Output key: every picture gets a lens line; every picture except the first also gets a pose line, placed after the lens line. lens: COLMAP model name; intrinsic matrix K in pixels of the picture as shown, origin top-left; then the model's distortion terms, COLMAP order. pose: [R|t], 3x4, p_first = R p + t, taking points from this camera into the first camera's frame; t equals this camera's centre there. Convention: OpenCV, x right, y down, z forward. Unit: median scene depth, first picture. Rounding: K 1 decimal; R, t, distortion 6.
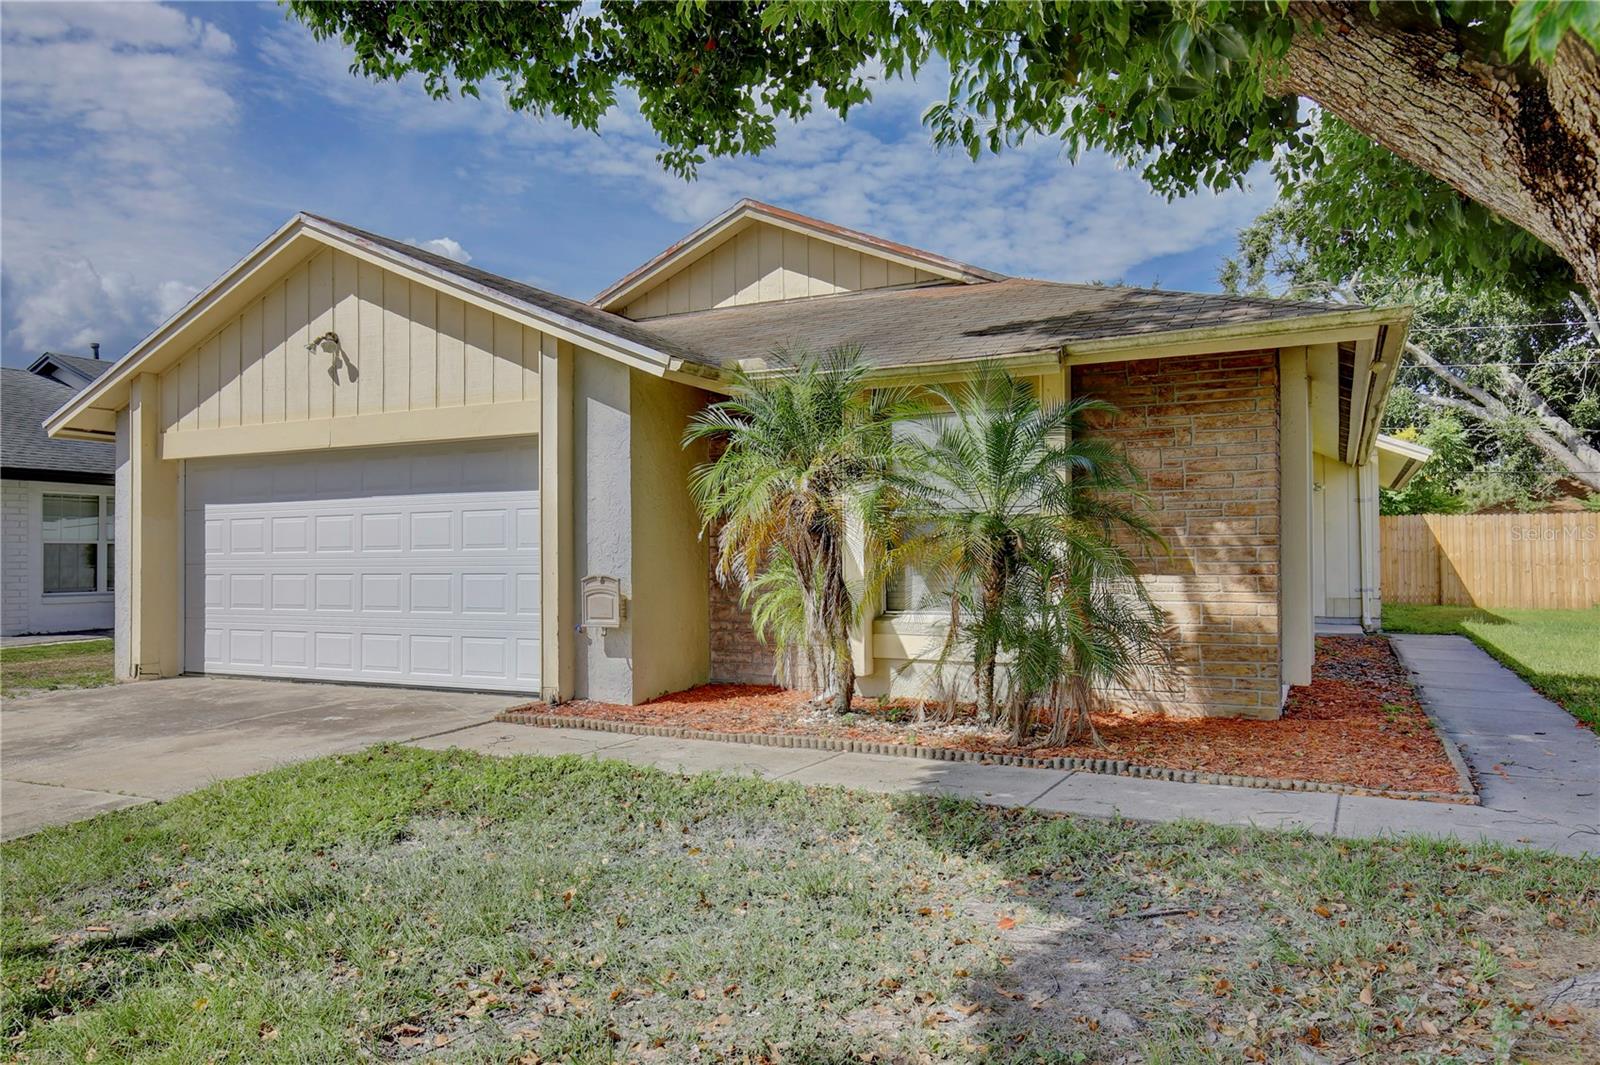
lens RADIAL K [[1096.9, 0, 800.0], [0, 1096.9, 532.5], [0, 0, 1]] dist [0.007793, 0.001513]
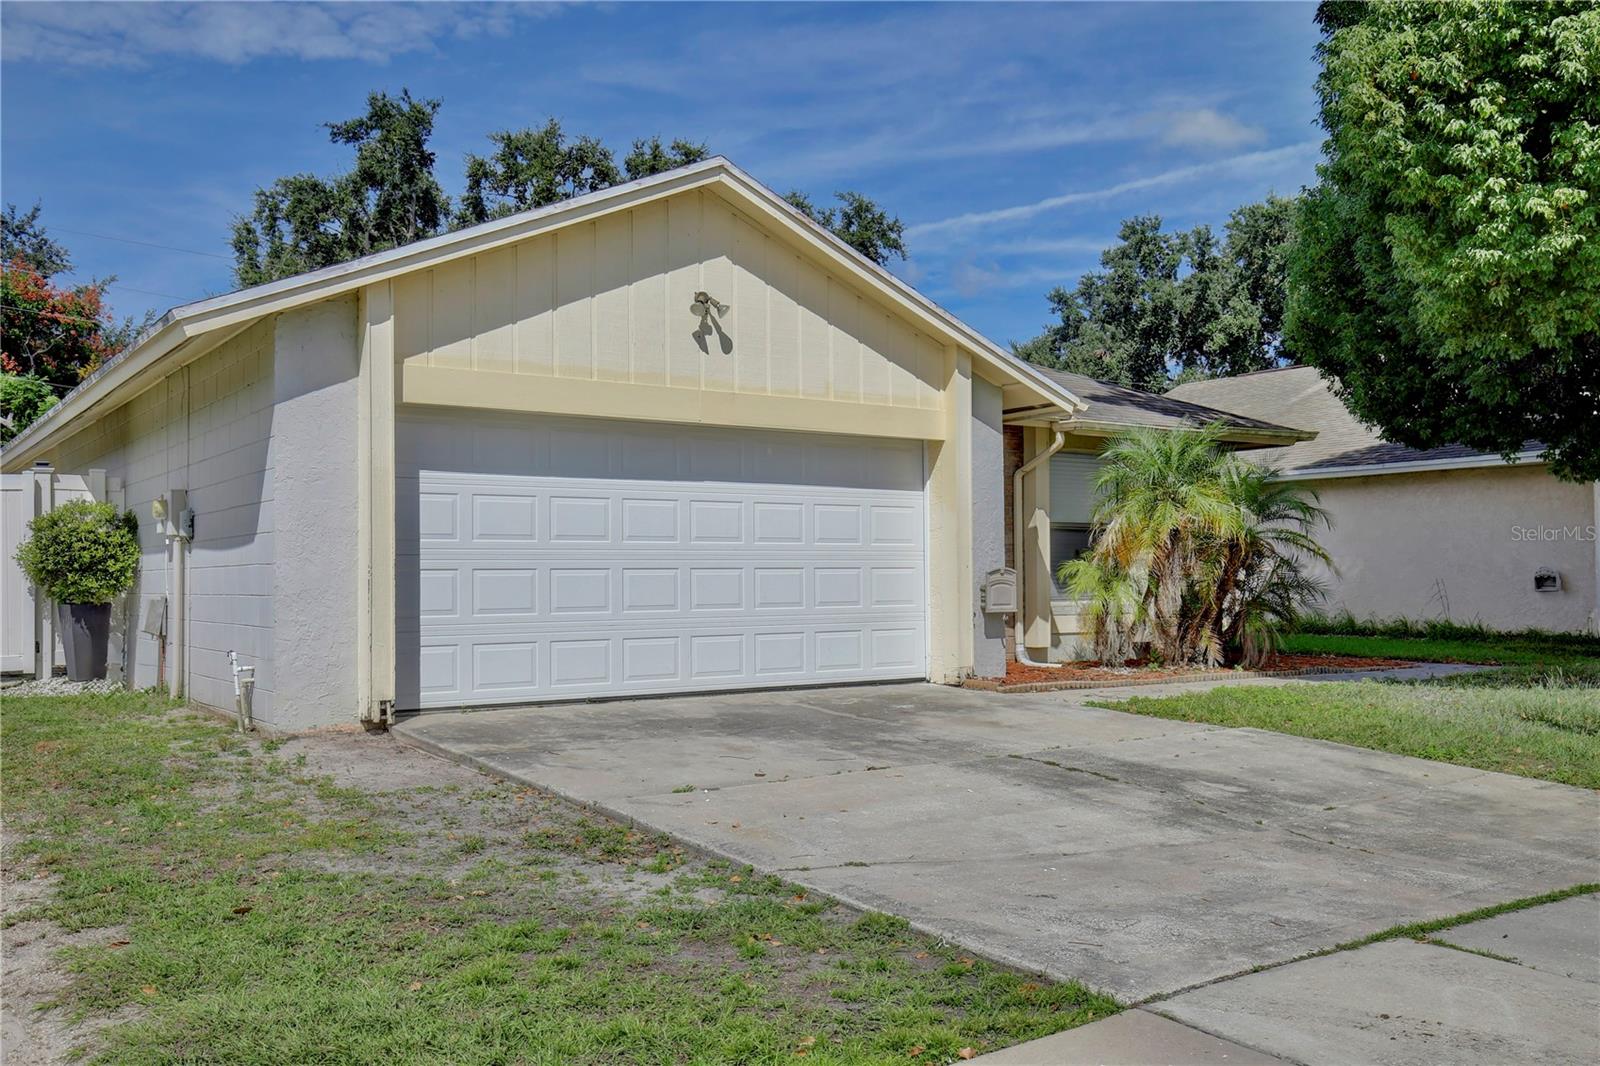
lens RADIAL K [[1411.2, 0, 800.0], [0, 1411.2, 533.0], [0, 0, 1]] dist [0.002240, -0.058593]
pose [[0.472682, 0.031632, 0.880665, -1.380169], [-0.020609, 0.999479, -0.024838, 0.036363], [-0.880992, -0.006409, 0.473088, 0.398947]]
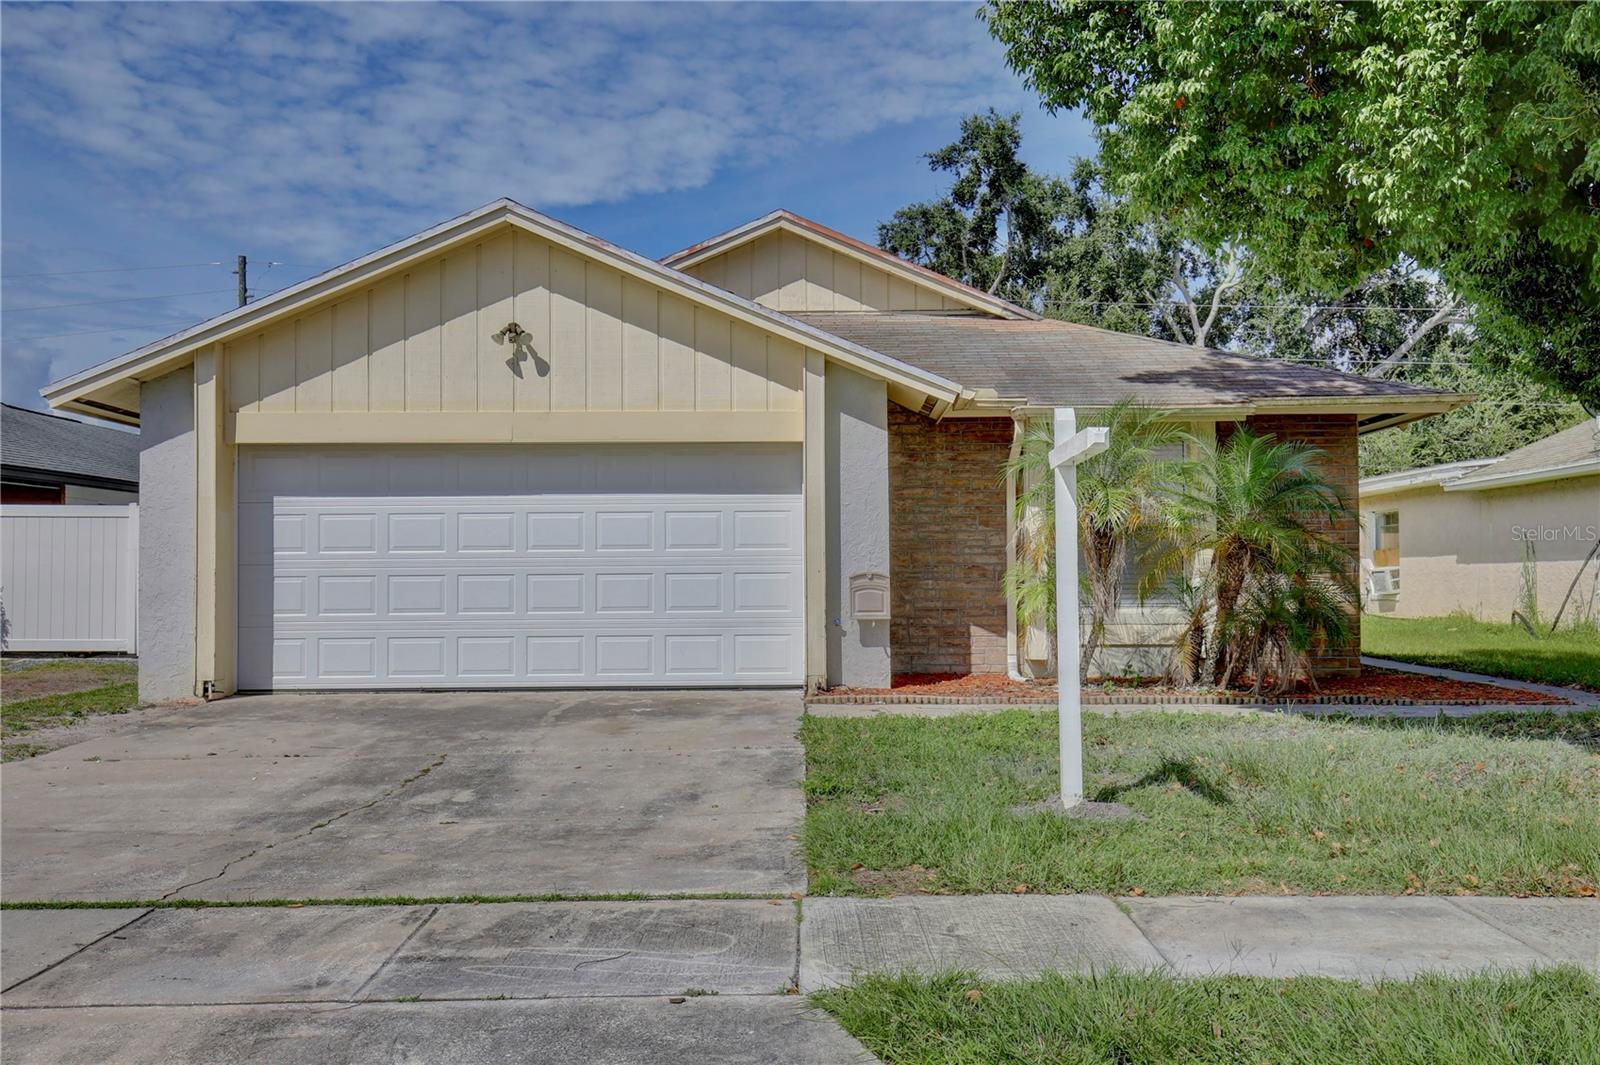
lens RADIAL K [[1423.5, 0, 800.0], [0, 1423.5, 532.5], [0, 0, 1]] dist [0.004928, -0.002131]
pose [[0.894077, 0.016531, 0.447608, -0.760385], [-0.011354, 0.999834, -0.014246, 0.016226], [-0.447770, 0.007655, 0.894116, -0.226010]]
